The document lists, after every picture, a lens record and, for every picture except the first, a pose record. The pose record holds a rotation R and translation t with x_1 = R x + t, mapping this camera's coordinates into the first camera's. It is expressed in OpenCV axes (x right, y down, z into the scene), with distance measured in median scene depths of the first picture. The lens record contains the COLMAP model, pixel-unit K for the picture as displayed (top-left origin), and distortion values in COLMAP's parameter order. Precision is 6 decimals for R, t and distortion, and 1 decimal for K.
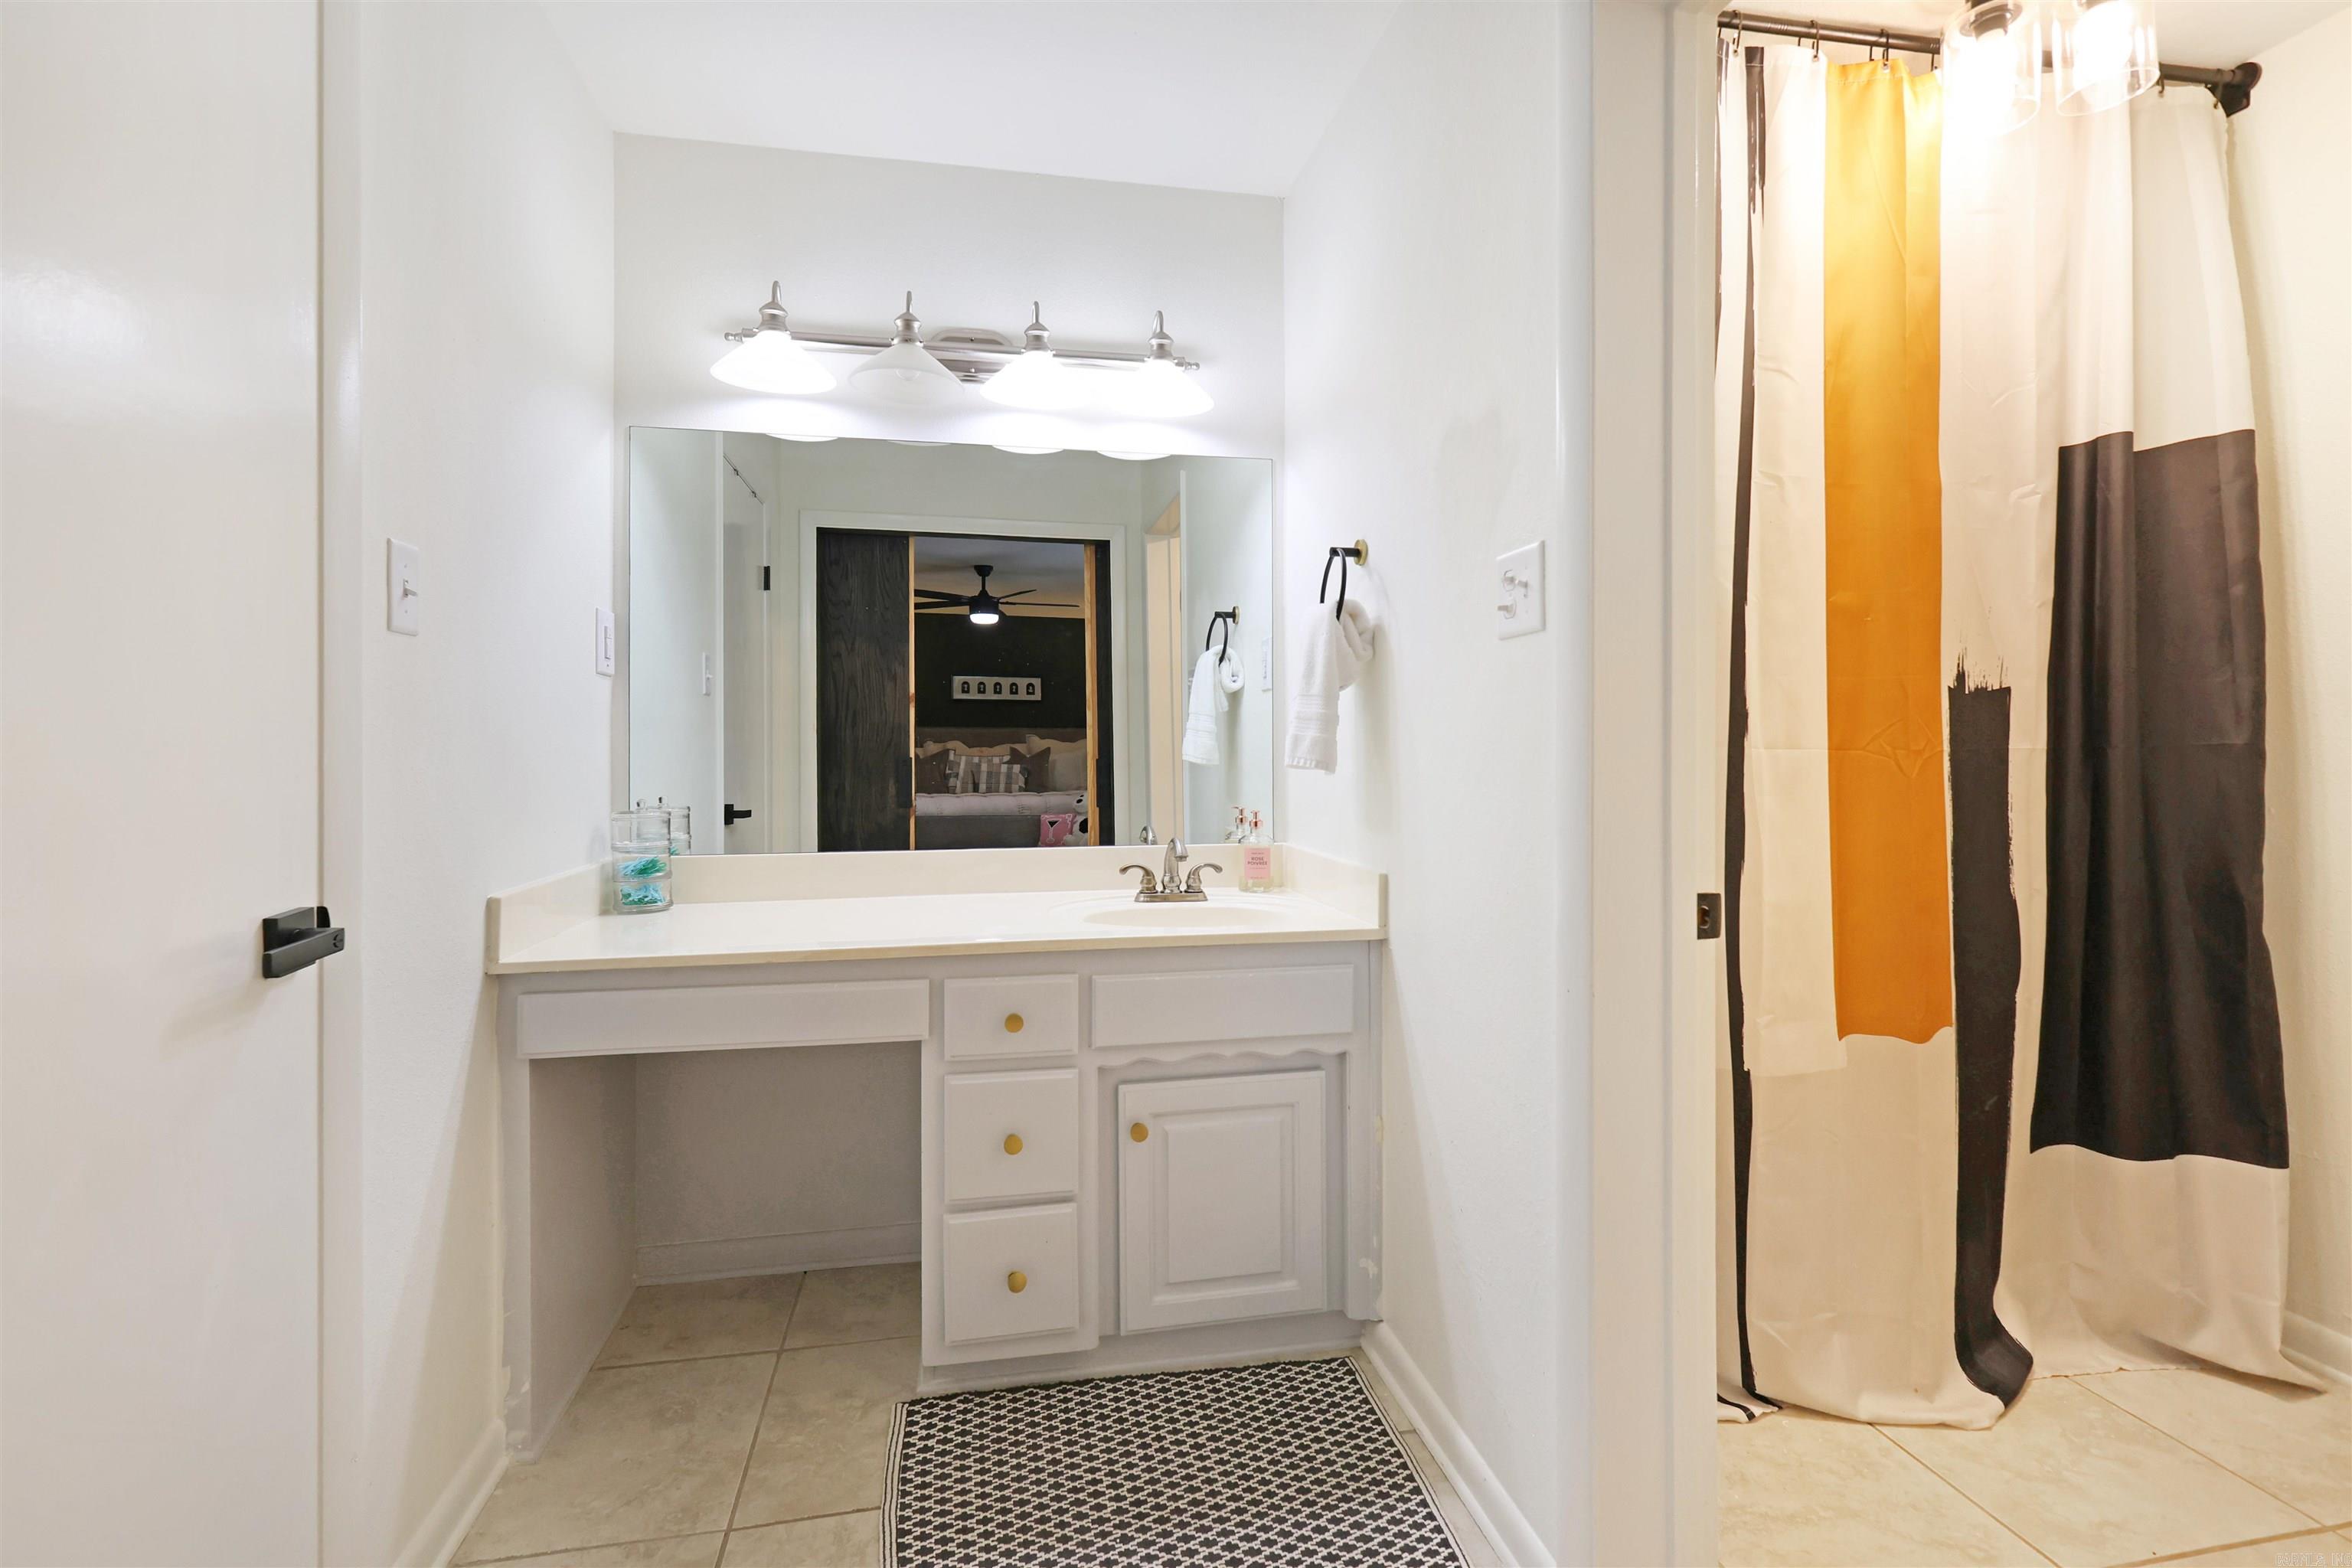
lens RADIAL K [[1025.3, 0, 1174.2], [0, 1025.3, 755.9], [0, 0, 1]] dist [0.004231, -0.002113]
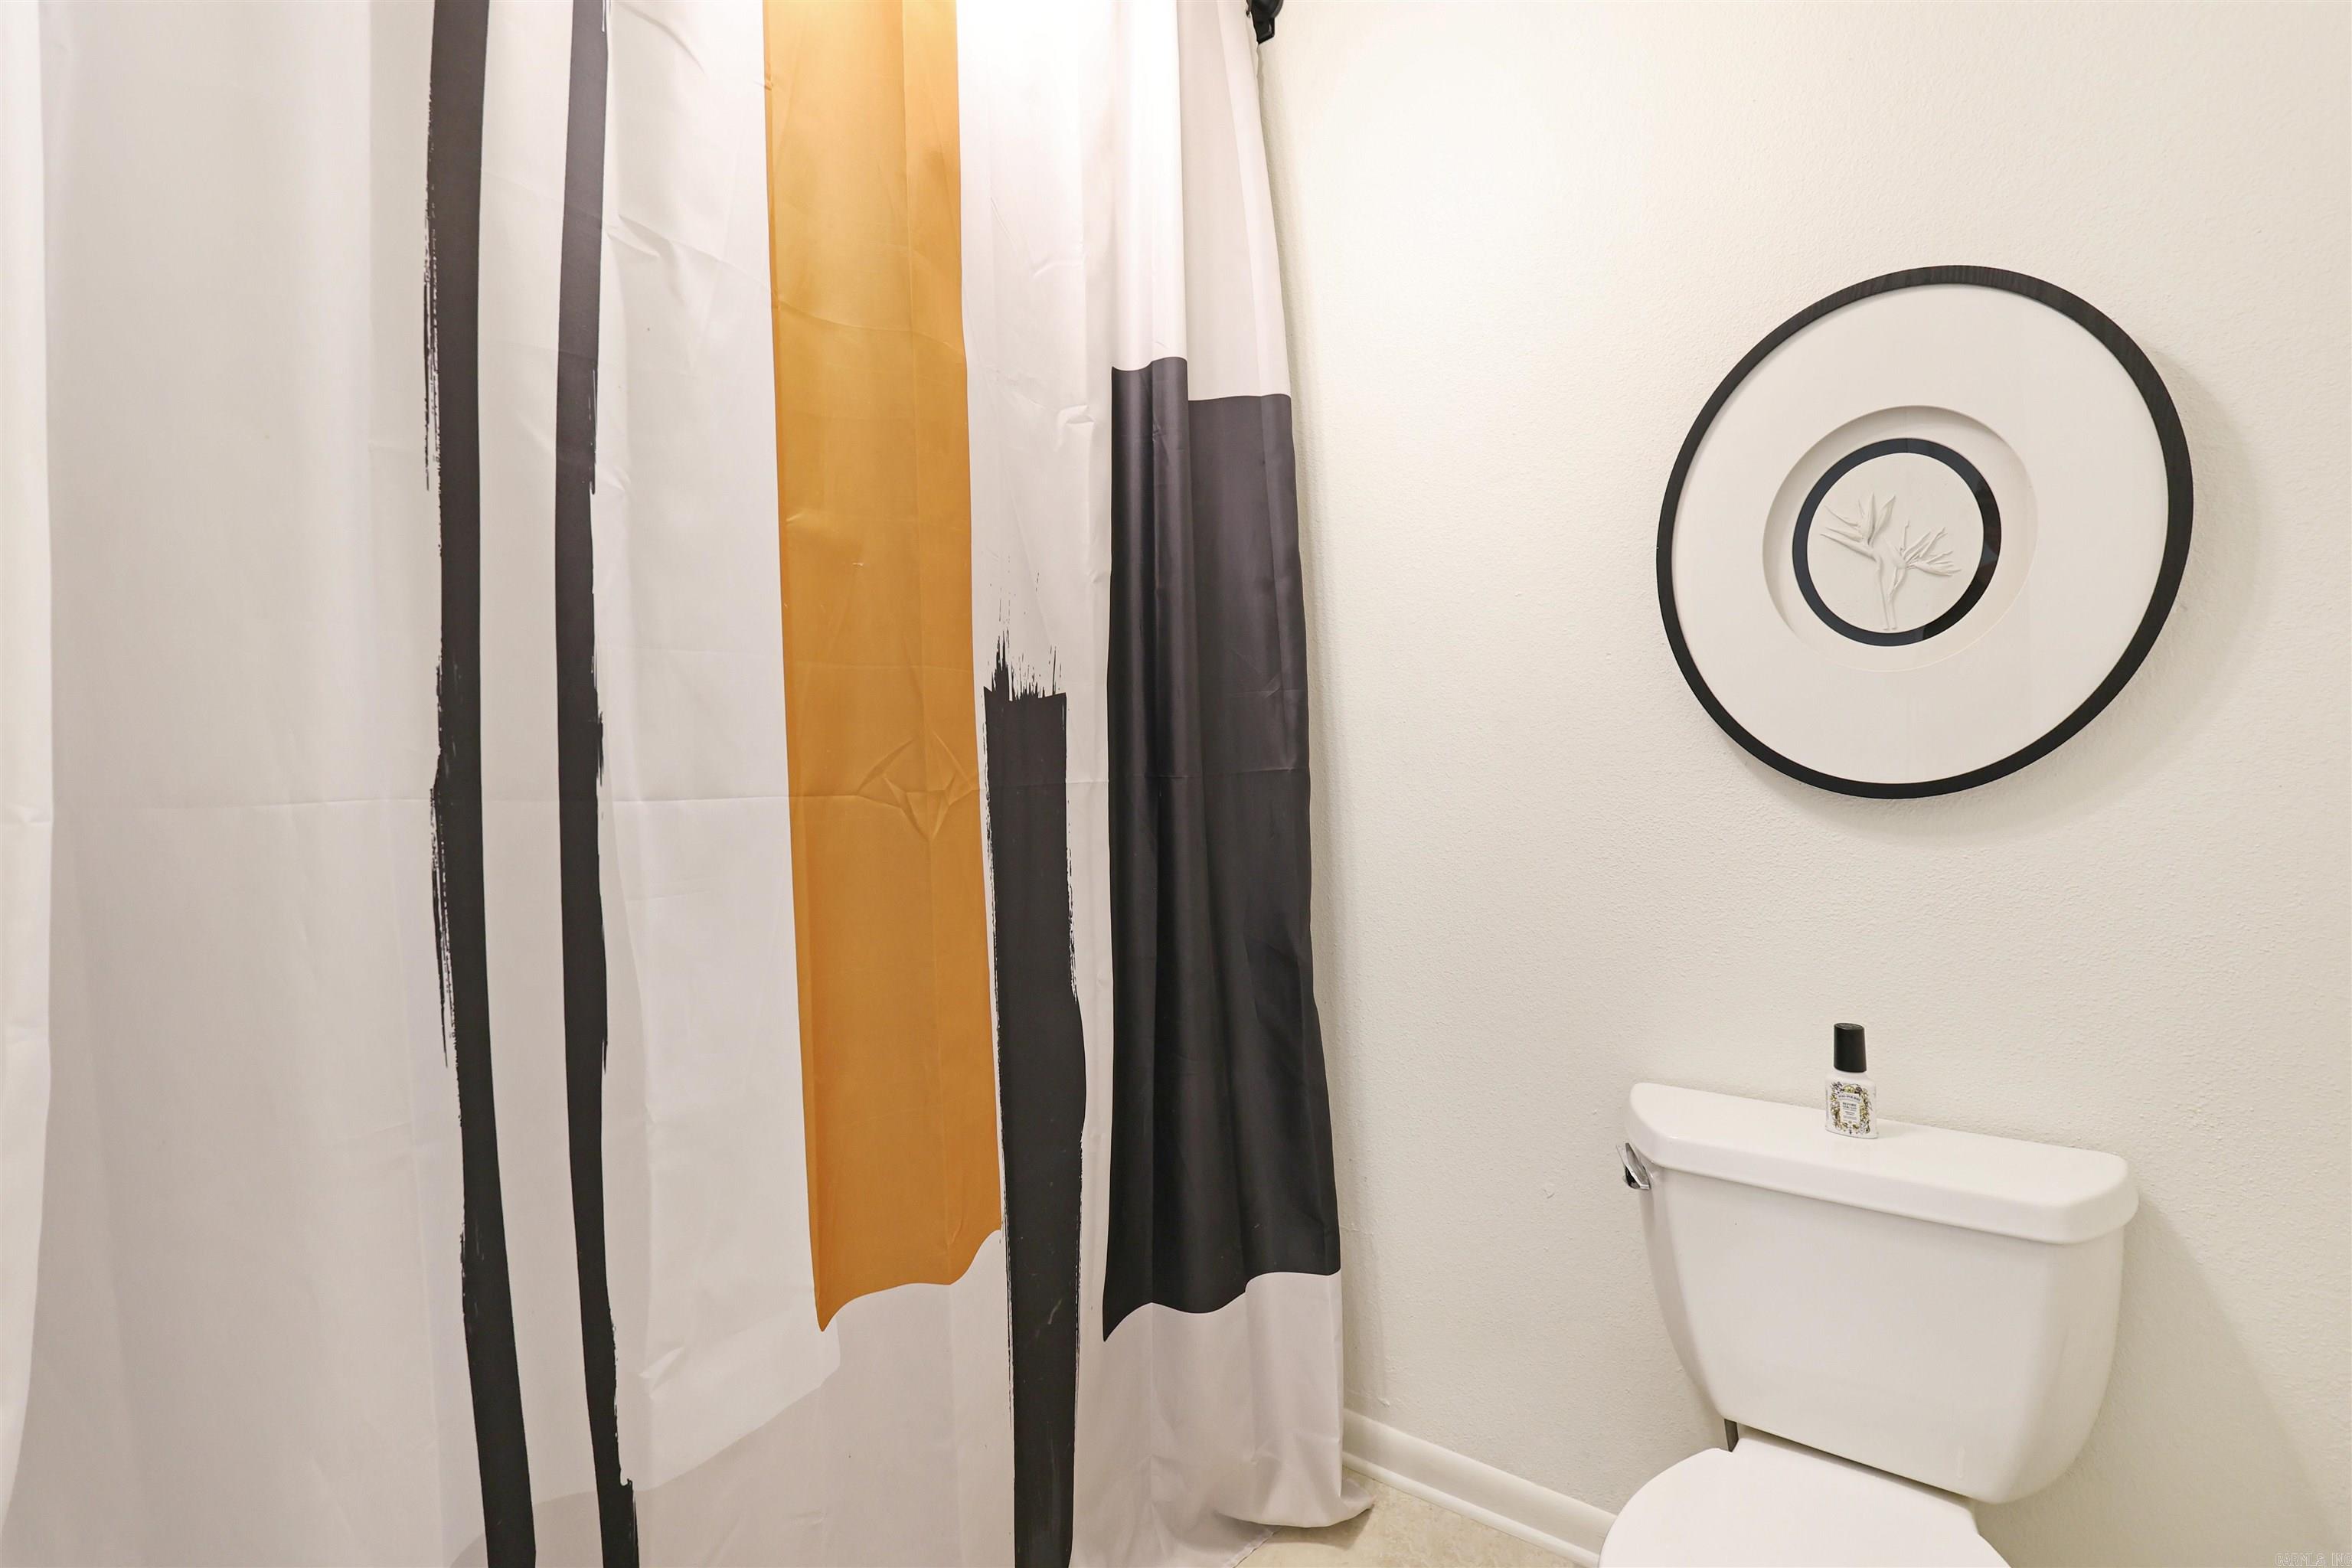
lens RADIAL K [[1025.3, 0, 1177.2], [0, 1025.3, 772.0], [0, 0, 1]] dist [0.004231, -0.002113]
pose [[0.732664, -0.018471, 0.680340, 0.404407], [0.023640, 0.999719, 0.001684, -0.014012], [-0.680180, 0.014850, 0.732894, 0.450725]]
